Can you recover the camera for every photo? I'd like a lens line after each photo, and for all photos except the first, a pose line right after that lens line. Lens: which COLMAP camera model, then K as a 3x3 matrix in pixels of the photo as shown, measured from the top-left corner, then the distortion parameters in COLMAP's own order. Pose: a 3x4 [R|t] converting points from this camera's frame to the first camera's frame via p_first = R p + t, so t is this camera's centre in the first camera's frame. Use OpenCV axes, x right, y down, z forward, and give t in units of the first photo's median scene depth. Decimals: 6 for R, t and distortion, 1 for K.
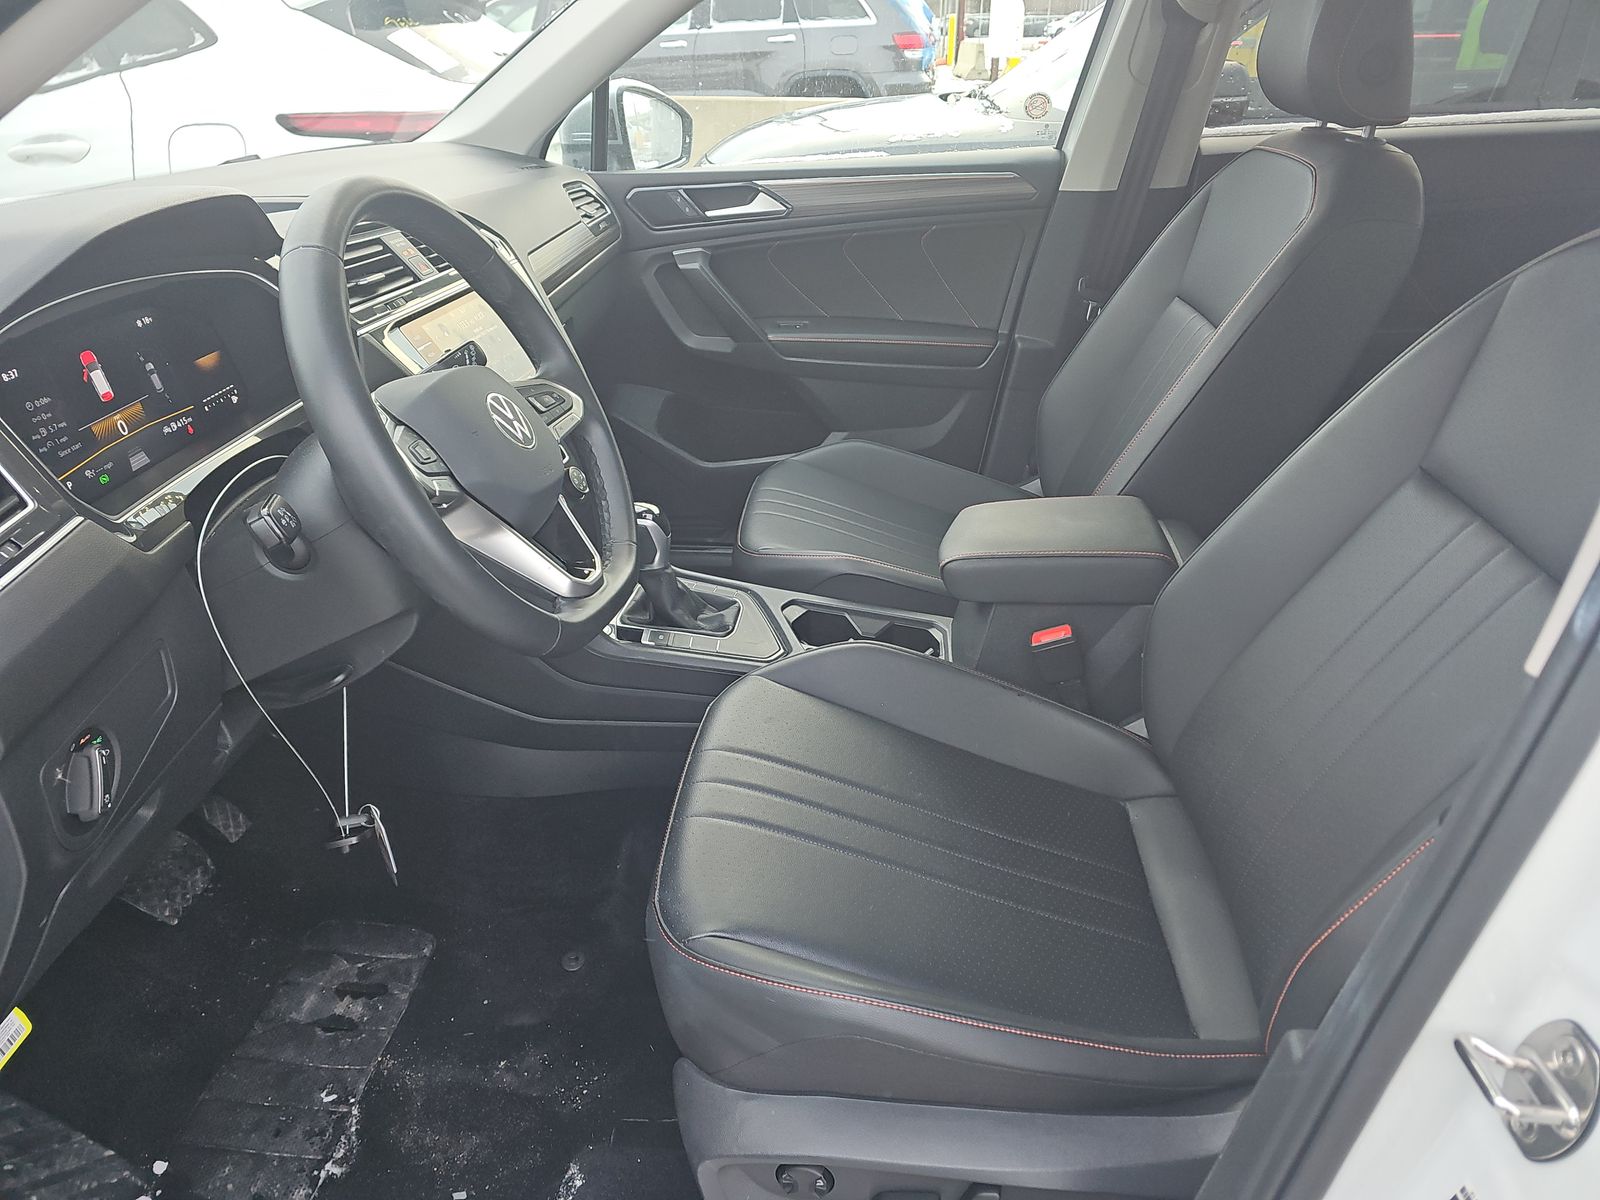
lens RADIAL K [[975.6, 0, 825.1], [0, 975.6, 606.7], [0, 0, 1]] dist [0.006820, -0.001008]
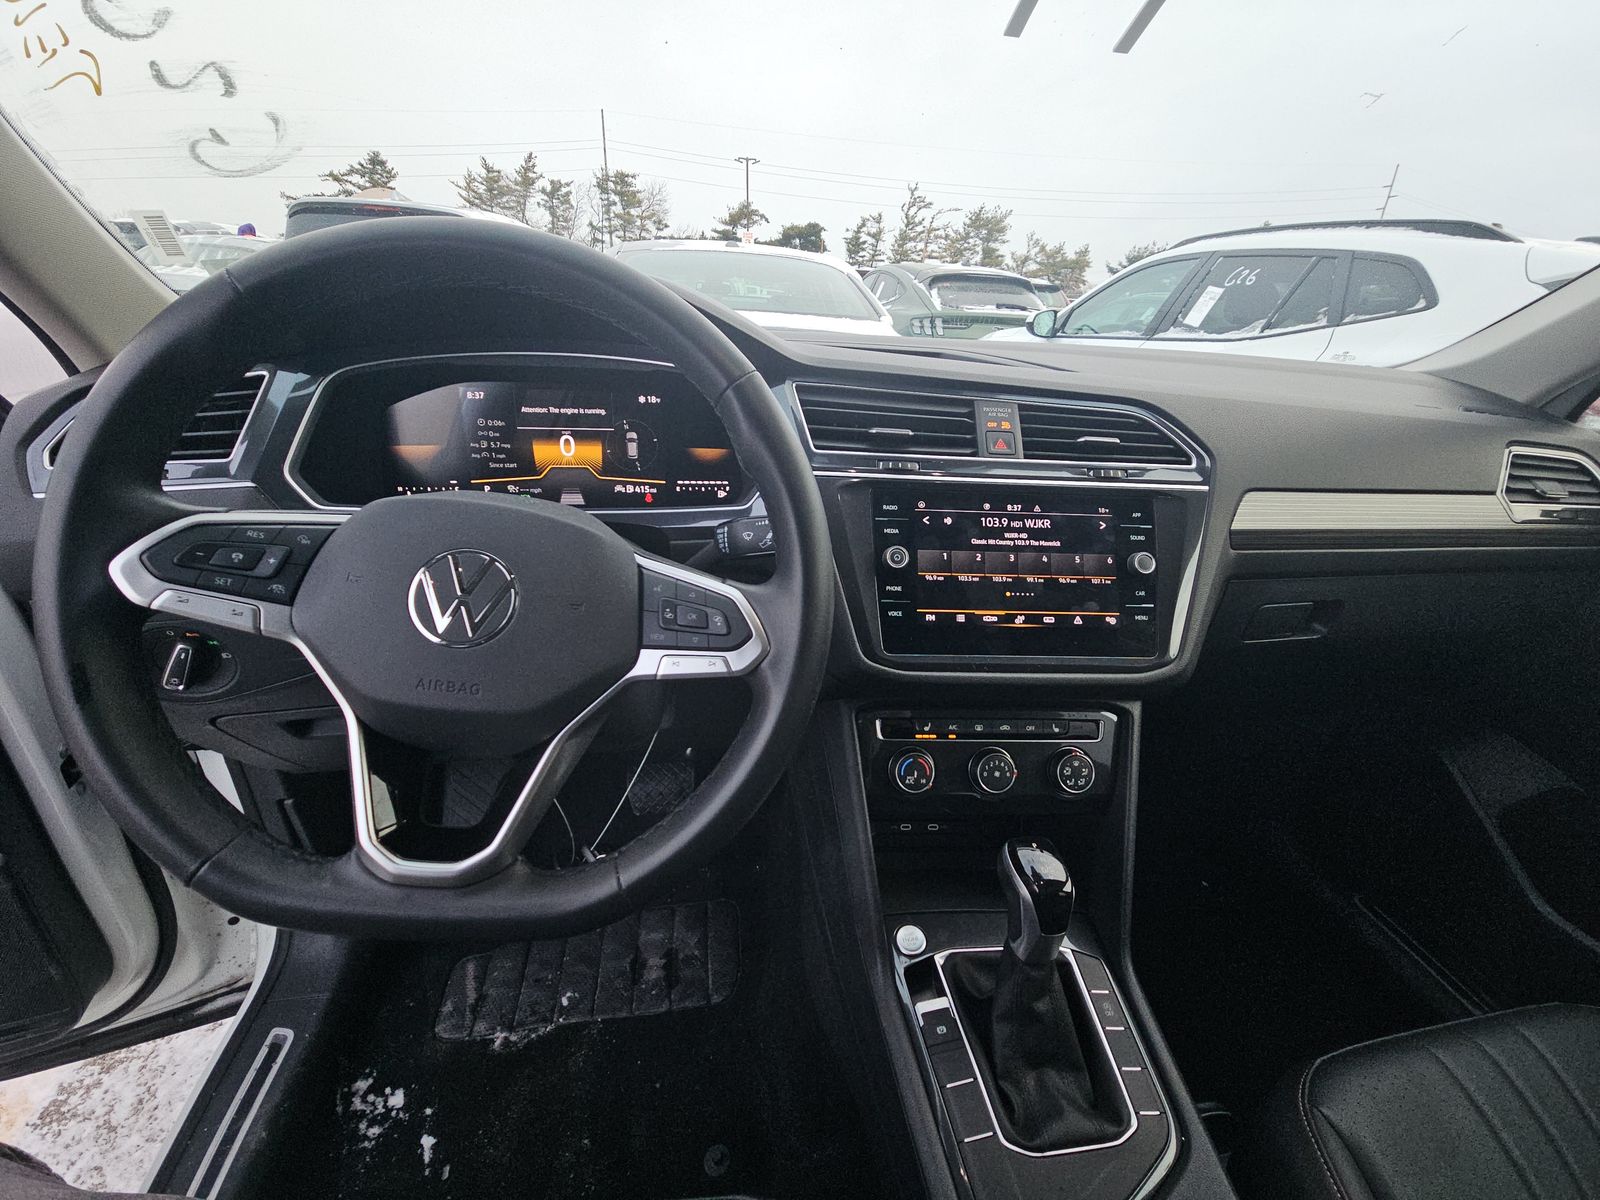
lens RADIAL K [[650.8, 0, 797.7], [0, 650.8, 603.9], [0, 0, 1]] dist [-0.000075, -0.000119]
pose [[0.229616, 0.430763, -0.872766, 0.054557], [-0.535680, 0.804618, 0.256196, -0.208385], [0.812603, 0.408697, 0.415504, 0.499076]]
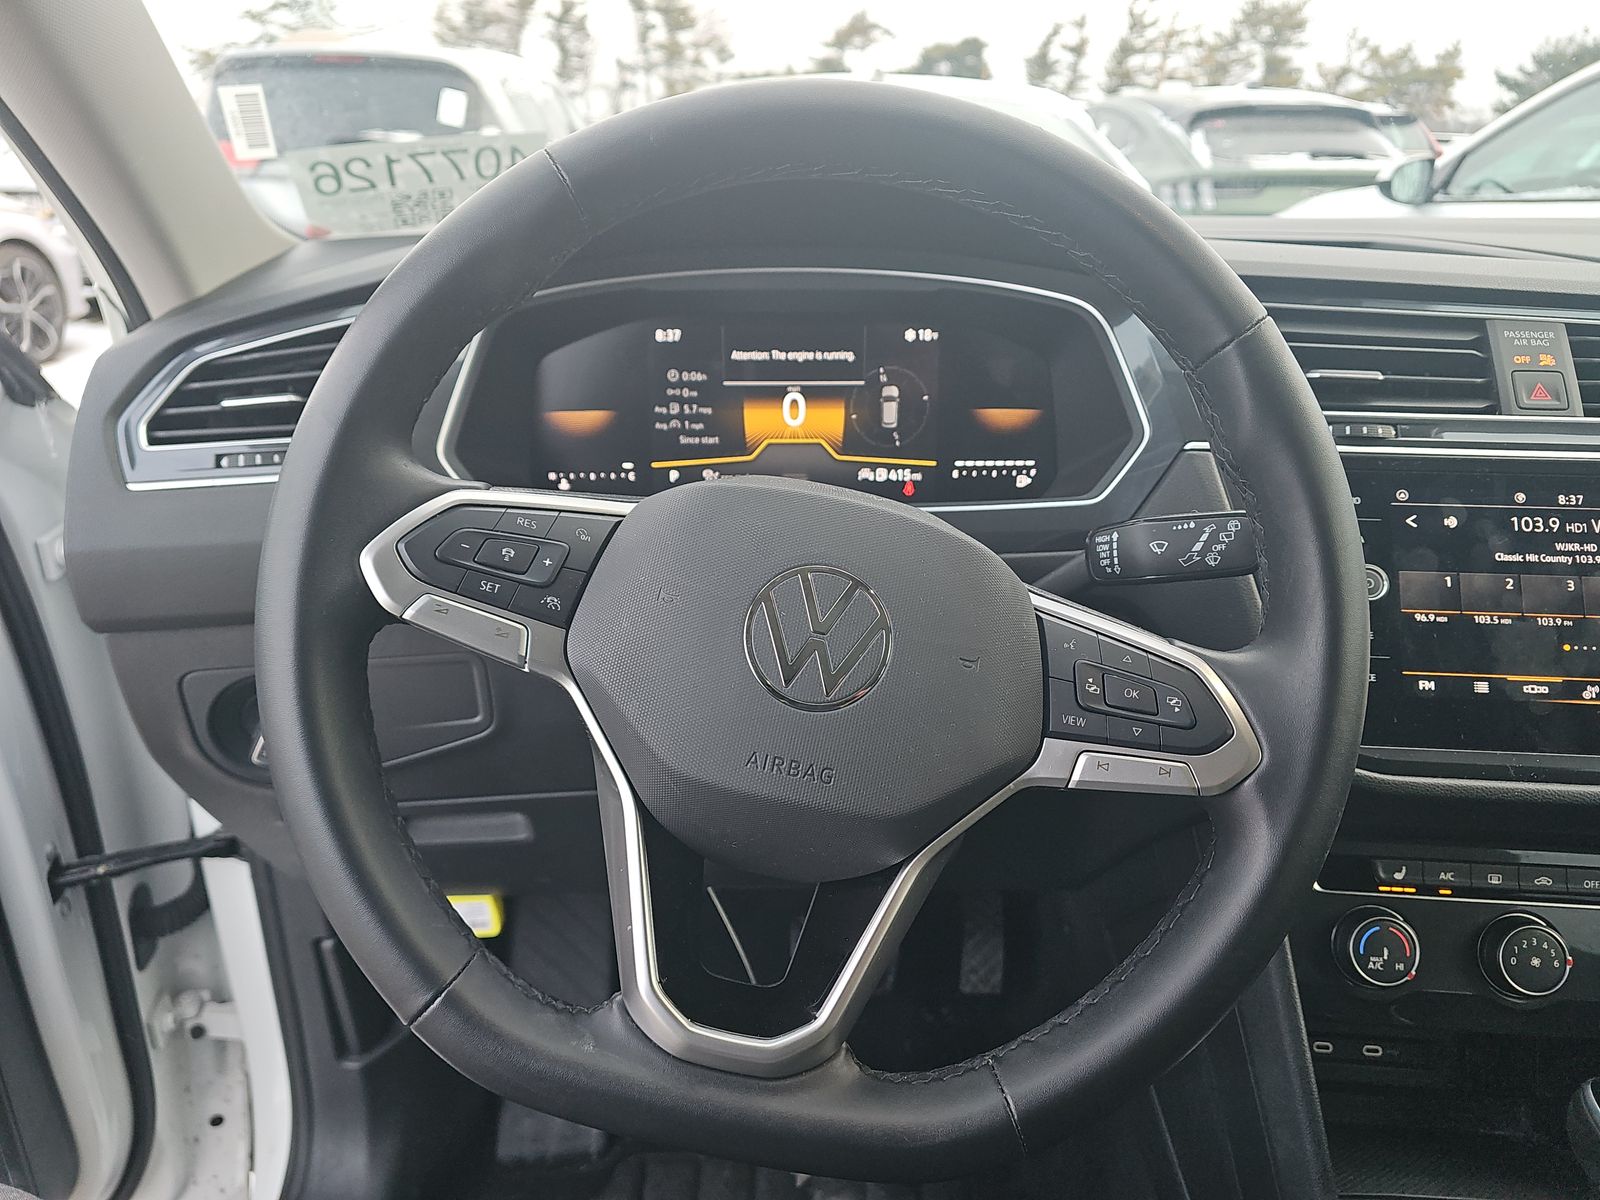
lens RADIAL K [[1067.5, 0, 808.0], [0, 1067.5, 608.1], [0, 0, 1]] dist [0.073744, -0.066647]
pose [[0.105821, 0.389627, -0.914873, 0.053895], [-0.510091, 0.811036, 0.286404, -0.168721], [0.853586, 0.436361, 0.284570, 0.427457]]
